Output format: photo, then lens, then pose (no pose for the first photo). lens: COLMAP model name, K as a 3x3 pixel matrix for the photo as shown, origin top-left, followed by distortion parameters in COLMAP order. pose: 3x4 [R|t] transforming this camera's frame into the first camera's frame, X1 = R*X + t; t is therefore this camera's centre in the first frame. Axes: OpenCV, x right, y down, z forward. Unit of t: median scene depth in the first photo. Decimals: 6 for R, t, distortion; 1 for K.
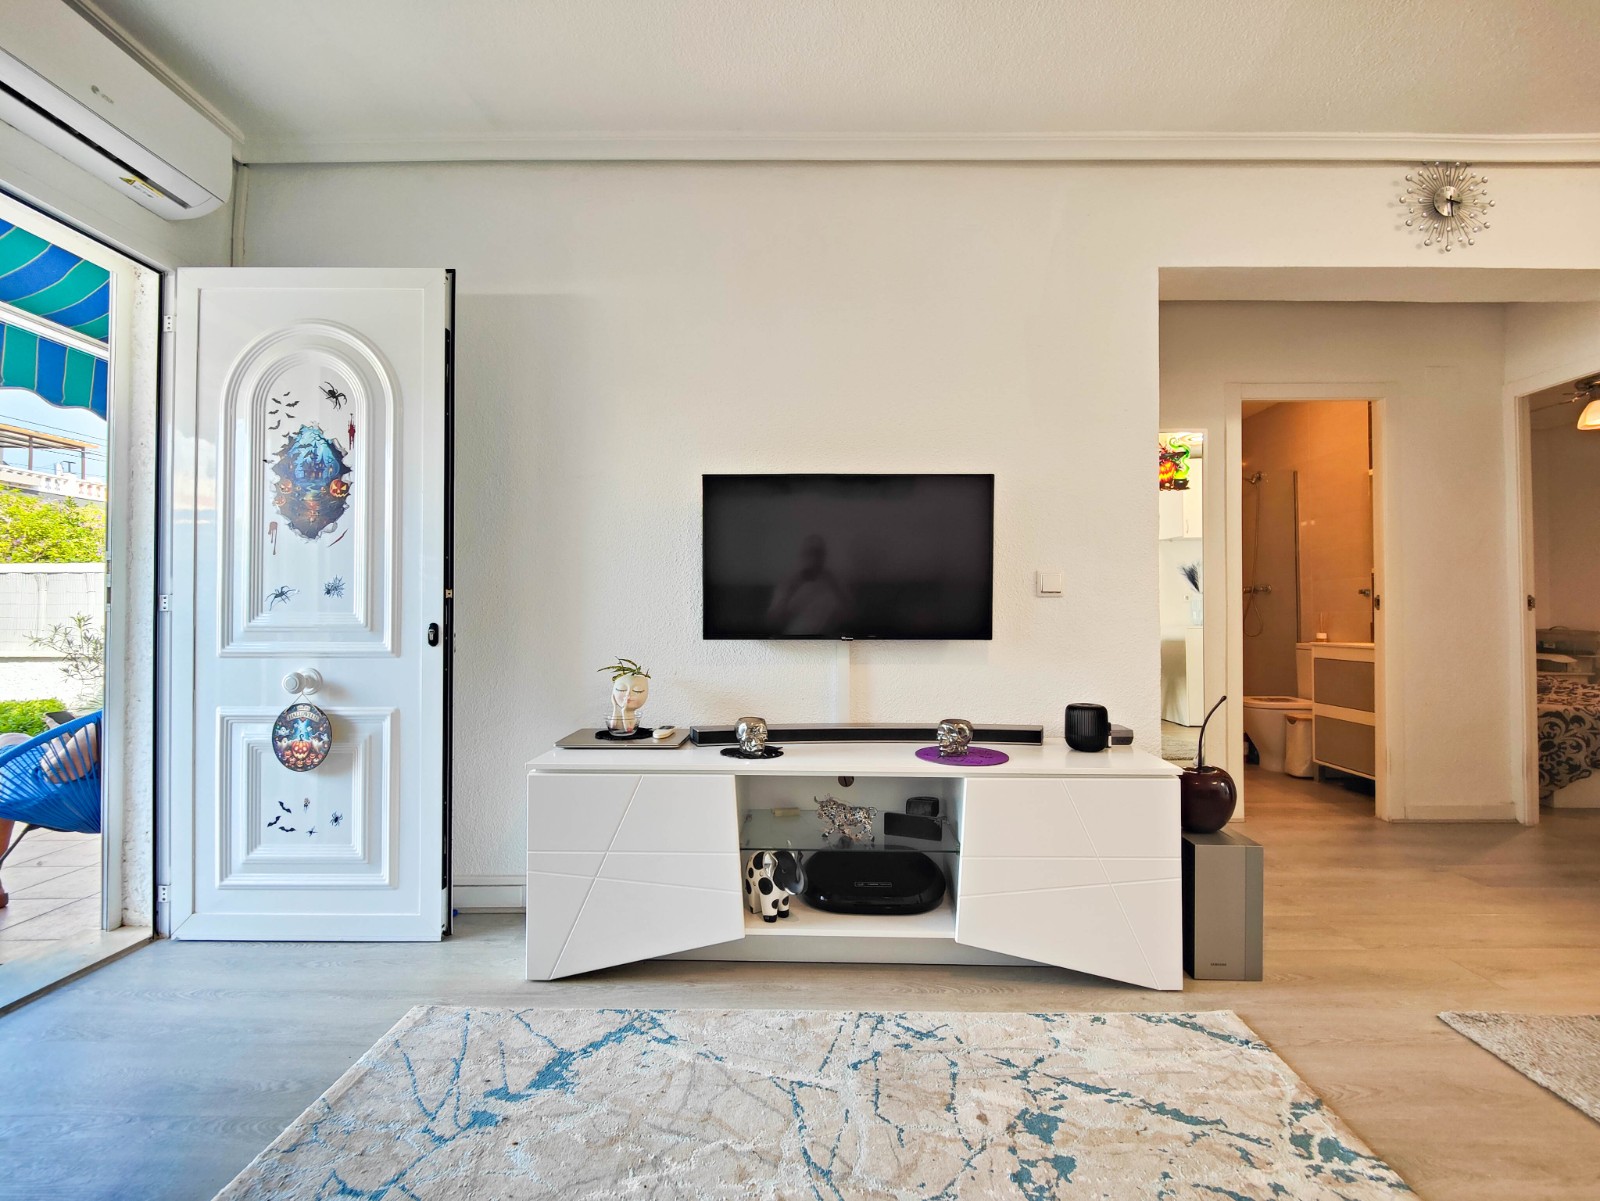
lens RADIAL K [[697.0, 0, 800.0], [0, 697.0, 600.5], [0, 0, 1]] dist [0.002157, 0.000159]
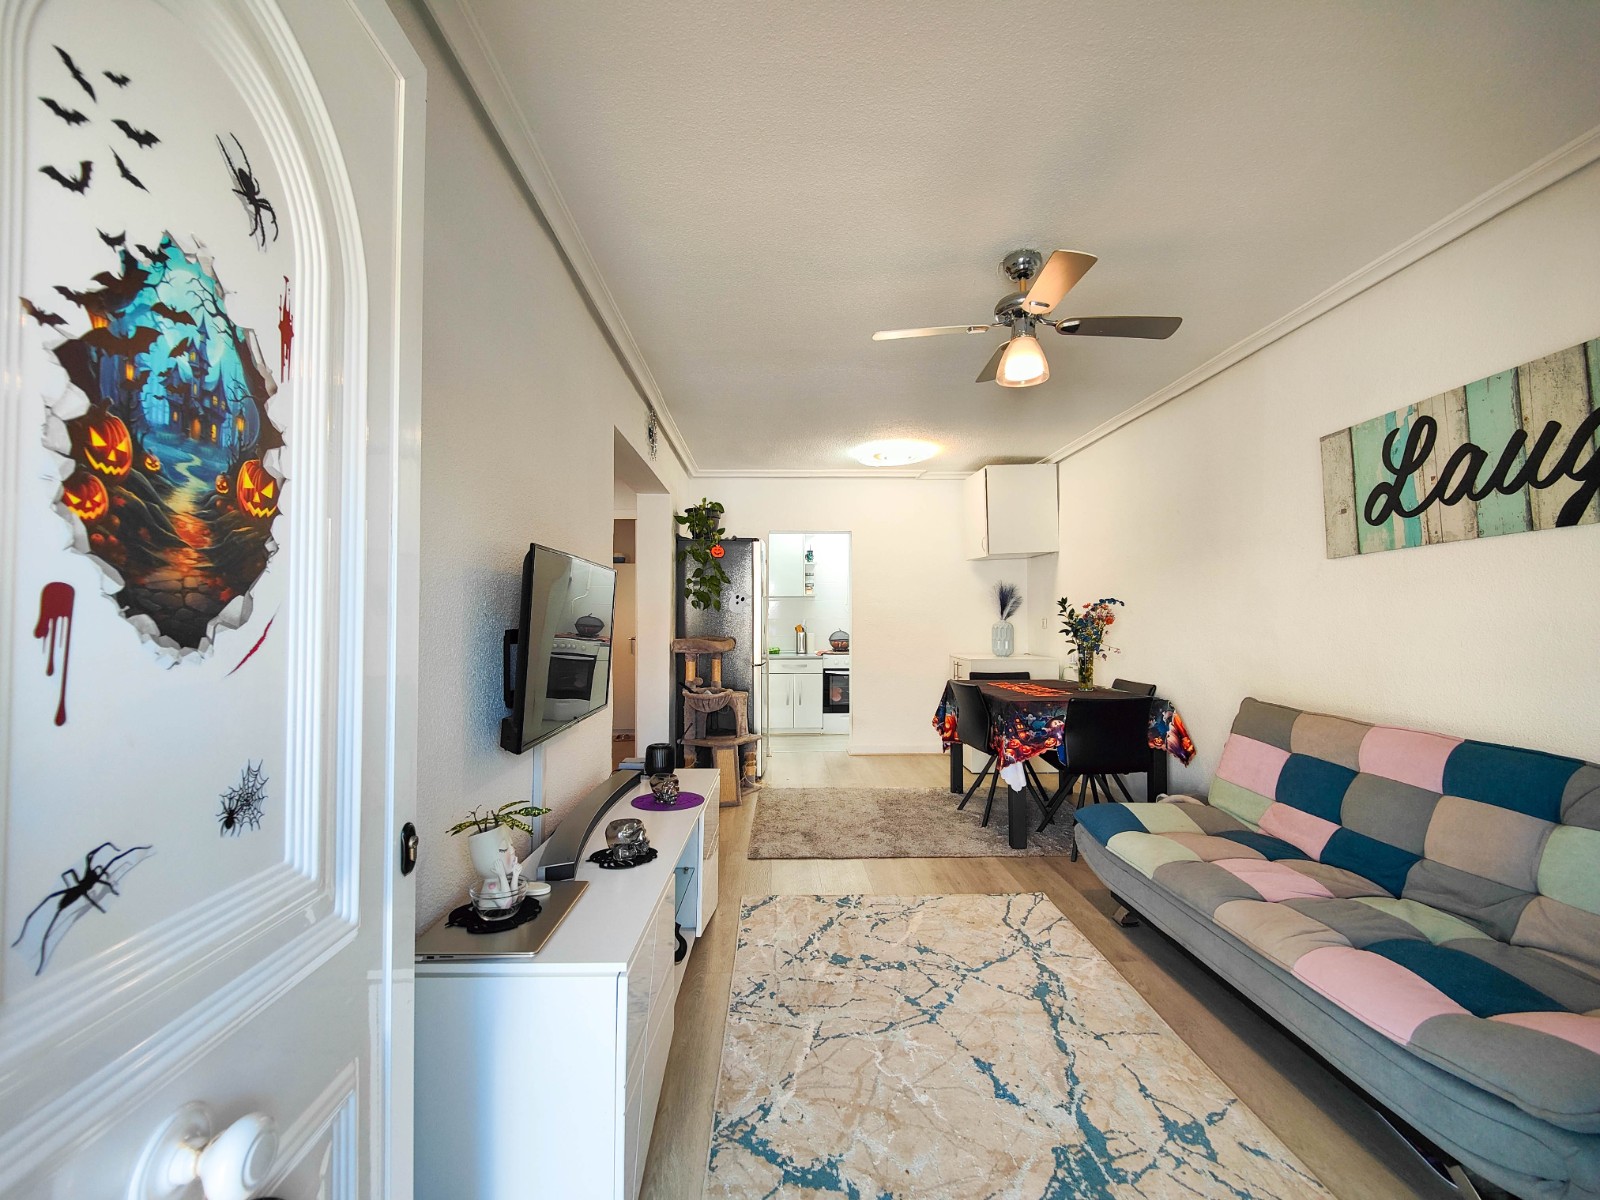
lens RADIAL K [[710.7, 0, 800.0], [0, 710.7, 600.0], [0, 0, 1]] dist [0.003904, -0.000067]
pose [[-0.047563, 0.025423, 0.998545, -1.000800], [-0.014687, 0.999550, -0.026148, -0.104327], [-0.998760, -0.015909, -0.047169, 0.763355]]
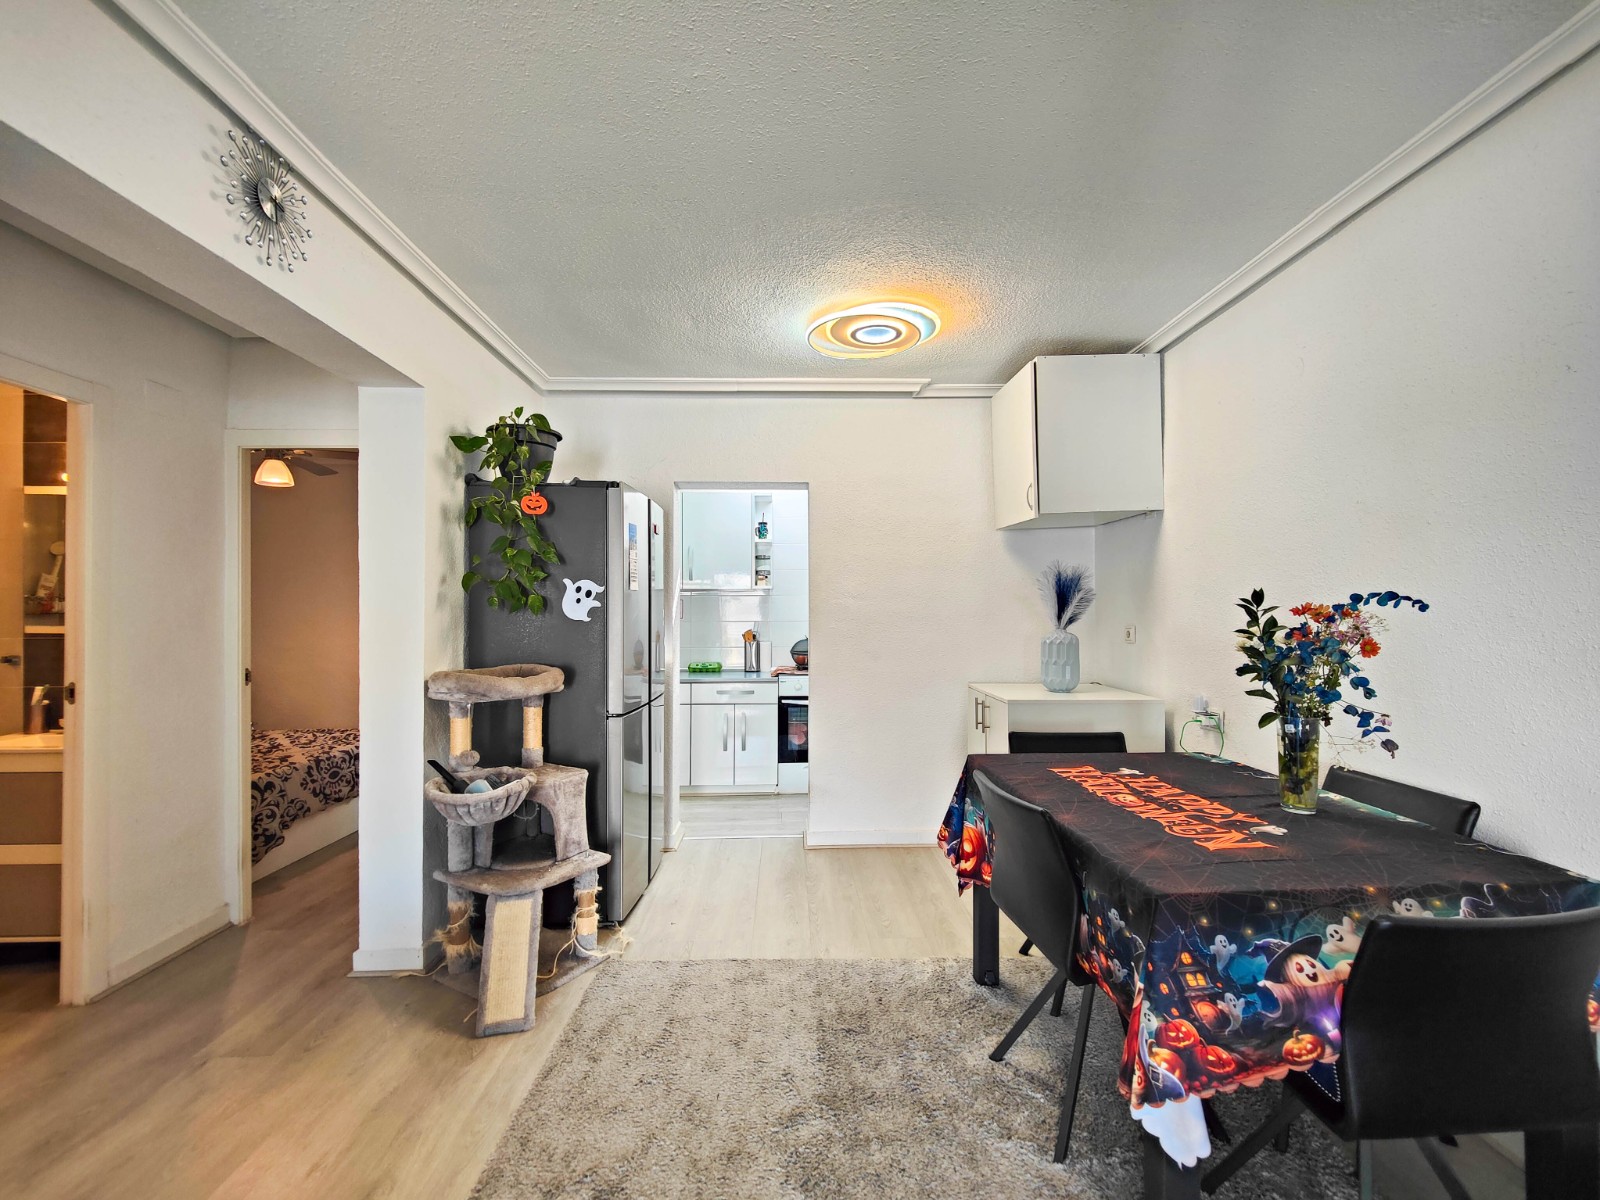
lens RADIAL K [[704.6, 0, 800.0], [0, 704.6, 600.0], [0, 0, 1]] dist [-0.014184, -0.000625]
pose [[-0.029425, 0.015438, 0.999448, 0.173754], [-0.015017, 0.999761, -0.015885, -0.143745], [-0.999454, -0.015476, -0.029186, 0.476256]]
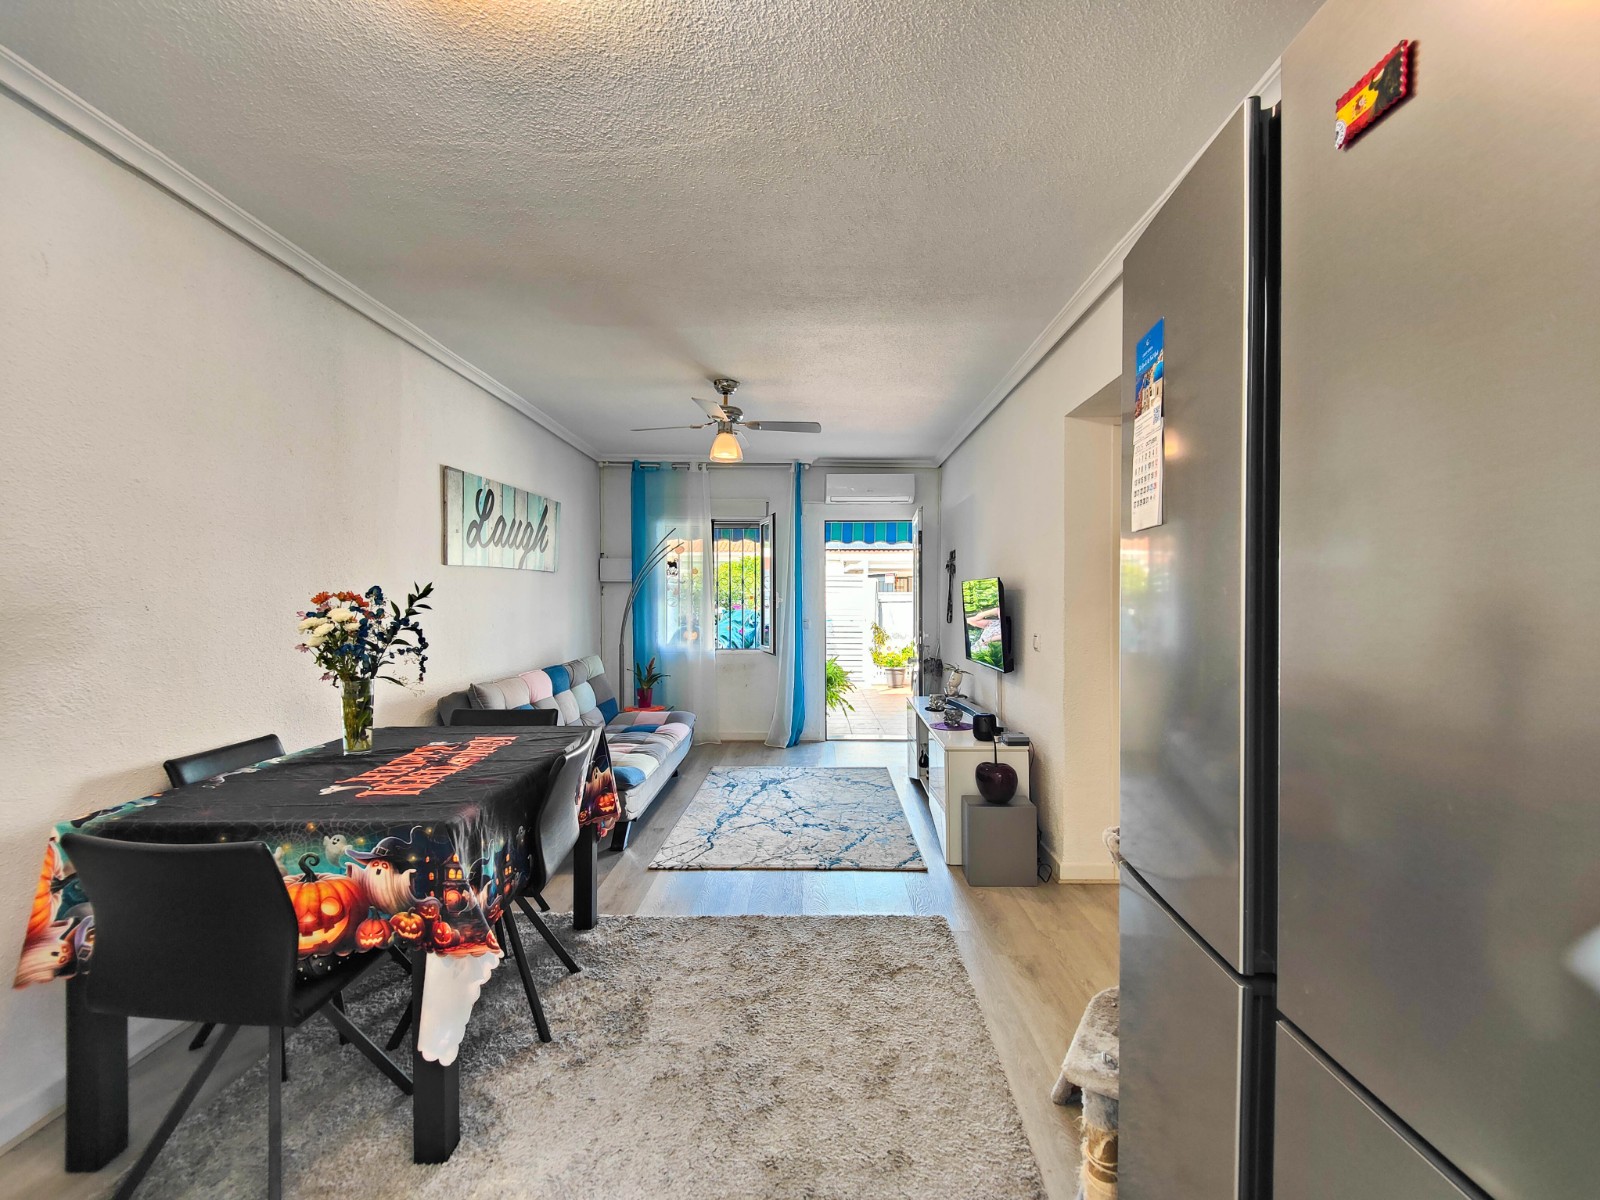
lens RADIAL K [[681.6, 0, 824.1], [0, 681.6, 605.9], [0, 0, 1]] dist [0.002349, -0.000017]
pose [[0.020135, 0.010242, -0.999745, 2.023194], [0.016095, 0.999815, 0.010567, -0.139917], [0.999668, -0.016304, 0.019967, 0.551880]]
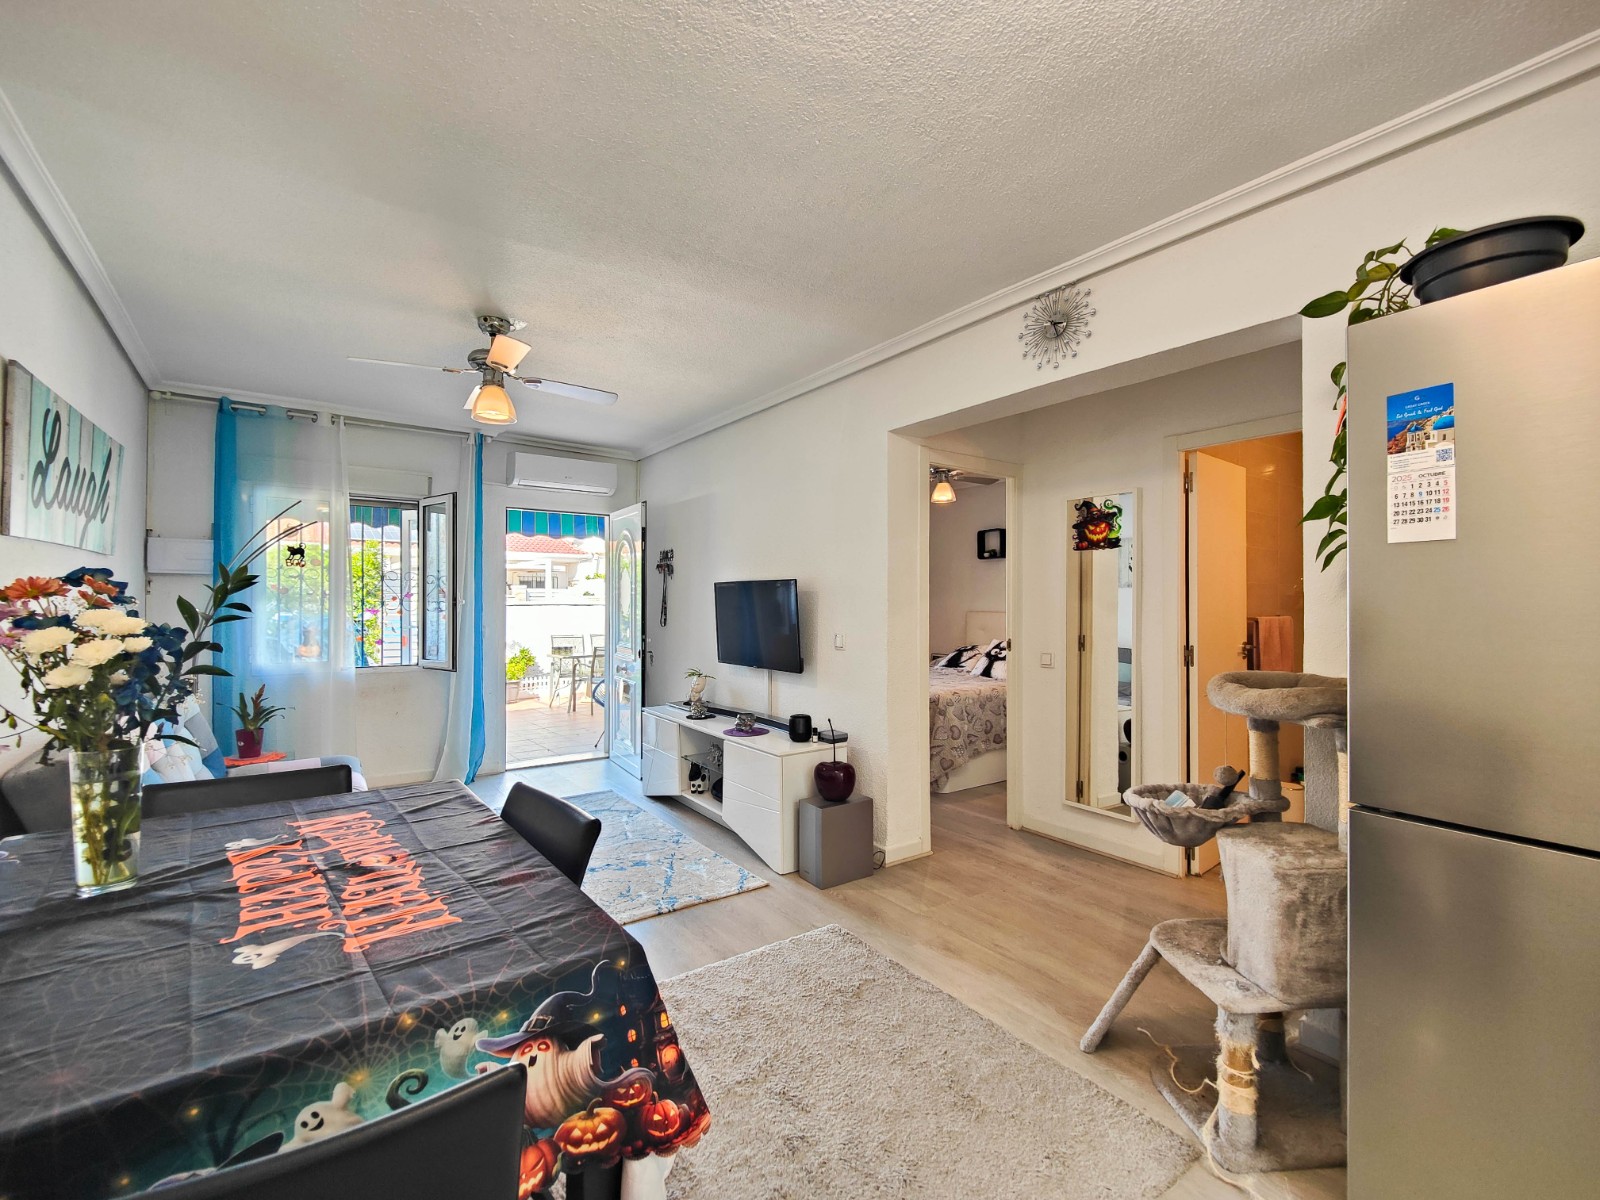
lens RADIAL K [[695.3, 0, 800.0], [0, 695.3, 600.0], [0, 0, 1]] dist [0.023512, -0.024249]
pose [[0.591954, -0.003312, -0.805965, 1.740322], [0.011556, 0.999924, 0.004379, -0.140122], [0.805889, -0.011906, 0.591947, -0.019451]]
